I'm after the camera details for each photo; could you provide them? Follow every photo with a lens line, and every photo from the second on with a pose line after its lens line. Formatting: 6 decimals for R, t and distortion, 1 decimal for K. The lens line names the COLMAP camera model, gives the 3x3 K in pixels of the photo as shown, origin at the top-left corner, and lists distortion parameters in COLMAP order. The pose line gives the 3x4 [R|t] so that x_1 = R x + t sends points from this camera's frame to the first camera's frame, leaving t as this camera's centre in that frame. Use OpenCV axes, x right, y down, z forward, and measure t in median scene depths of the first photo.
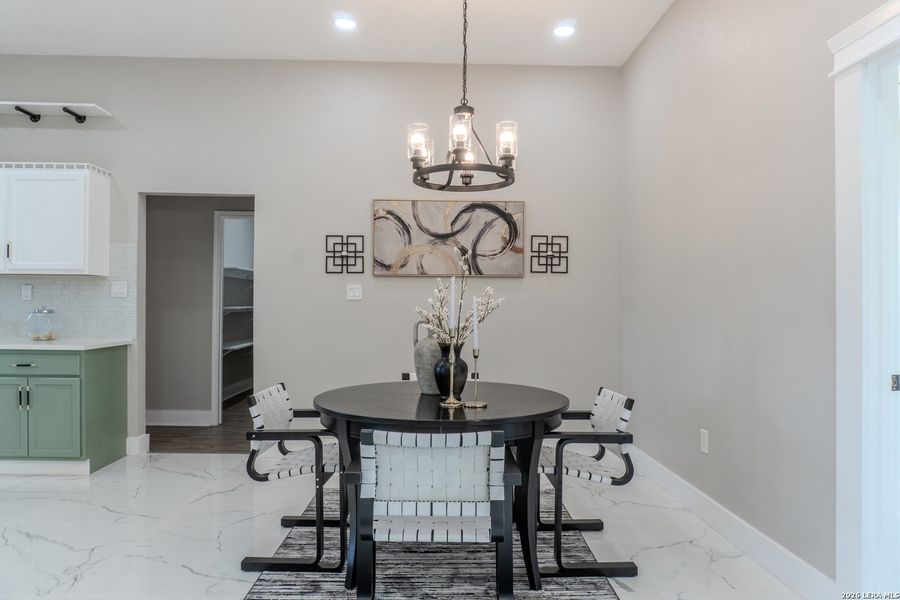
lens RADIAL K [[606.0, 0, 444.5], [0, 606.0, 306.1], [0, 0, 1]] dist [-0.010874, -0.010823]
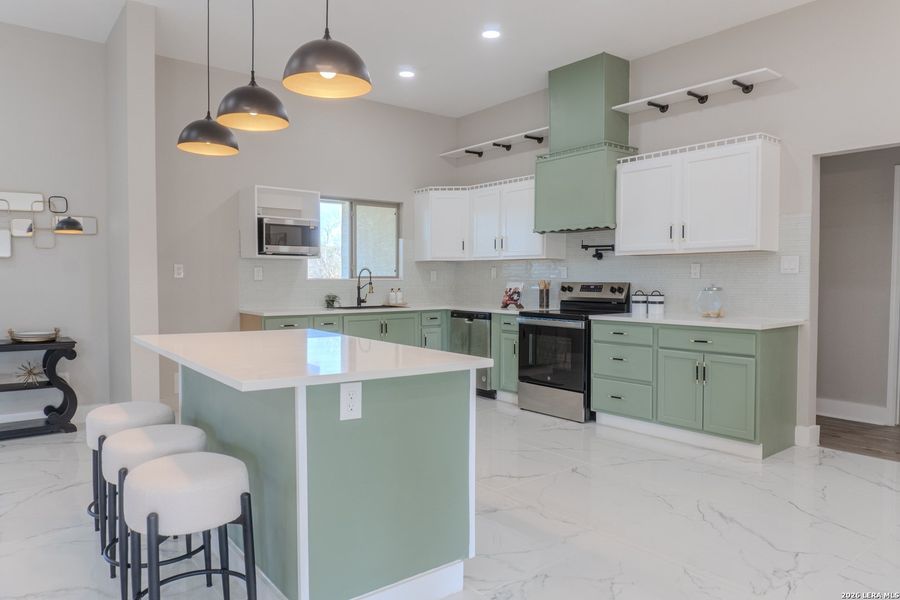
lens RADIAL K [[606.0, 0, 448.5], [0, 606.0, 300.7], [0, 0, 1]] dist [-0.010874, -0.010823]
pose [[0.600433, 0.017180, -0.799491, -0.114451], [0.009000, 0.999561, 0.028238, -0.003673], [0.799625, -0.024151, 0.600014, 0.030419]]
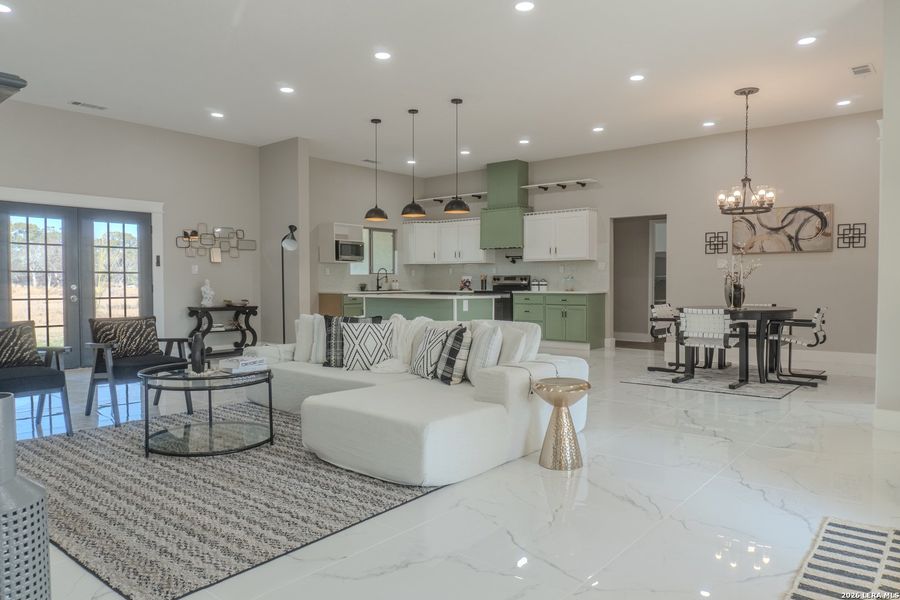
lens RADIAL K [[606.0, 0, 442.5], [0, 606.0, 306.6], [0, 0, 1]] dist [-0.010874, -0.010823]
pose [[0.745632, 0.013258, -0.666226, 0.434181], [0.015129, 0.999208, 0.036816, 0.026007], [0.666186, -0.037531, 0.744840, -0.902717]]
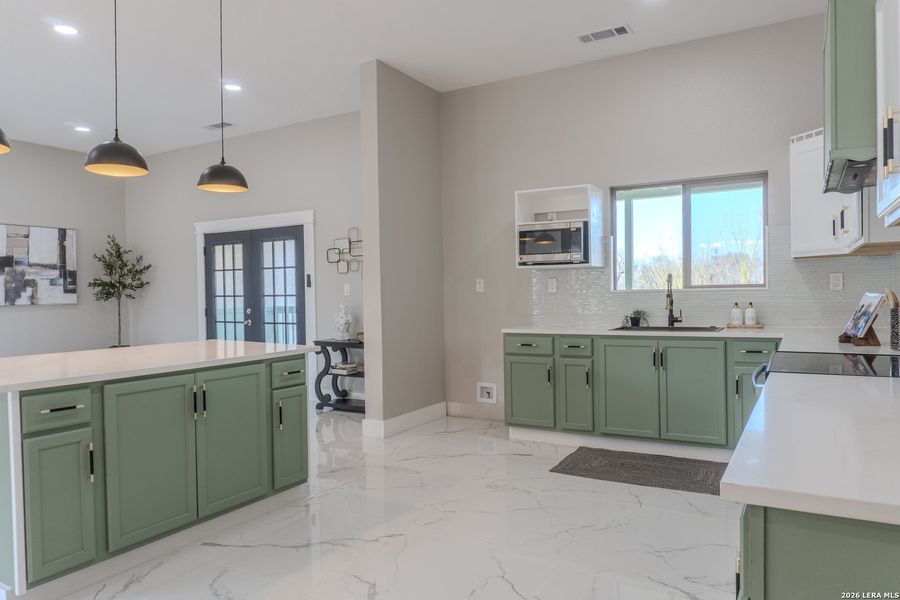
lens RADIAL K [[606.0, 0, 449.3], [0, 606.0, 300.0], [0, 0, 1]] dist [-0.010874, -0.010823]
pose [[-0.535227, -0.000991, -0.844708, -0.289958], [0.008890, 0.999937, -0.006806, 0.004664], [0.844661, -0.011152, -0.535185, 0.908692]]
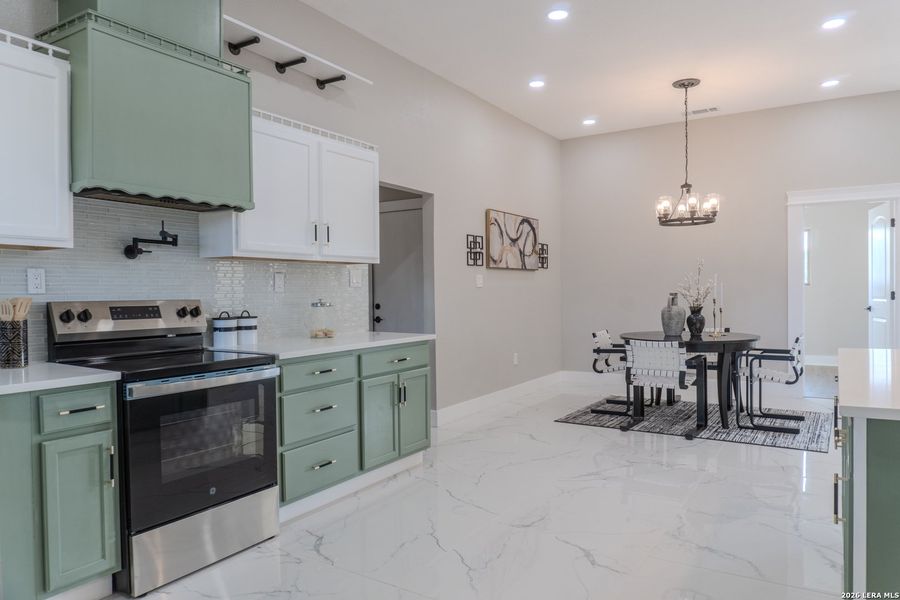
lens RADIAL K [[606.0, 0, 461.4], [0, 606.0, 304.1], [0, 0, 1]] dist [-0.010874, -0.010823]
pose [[0.548673, -0.033569, 0.835363, -1.237678], [0.006887, 0.999341, 0.035635, -0.020471], [-0.836009, -0.013799, 0.548543, 0.342264]]
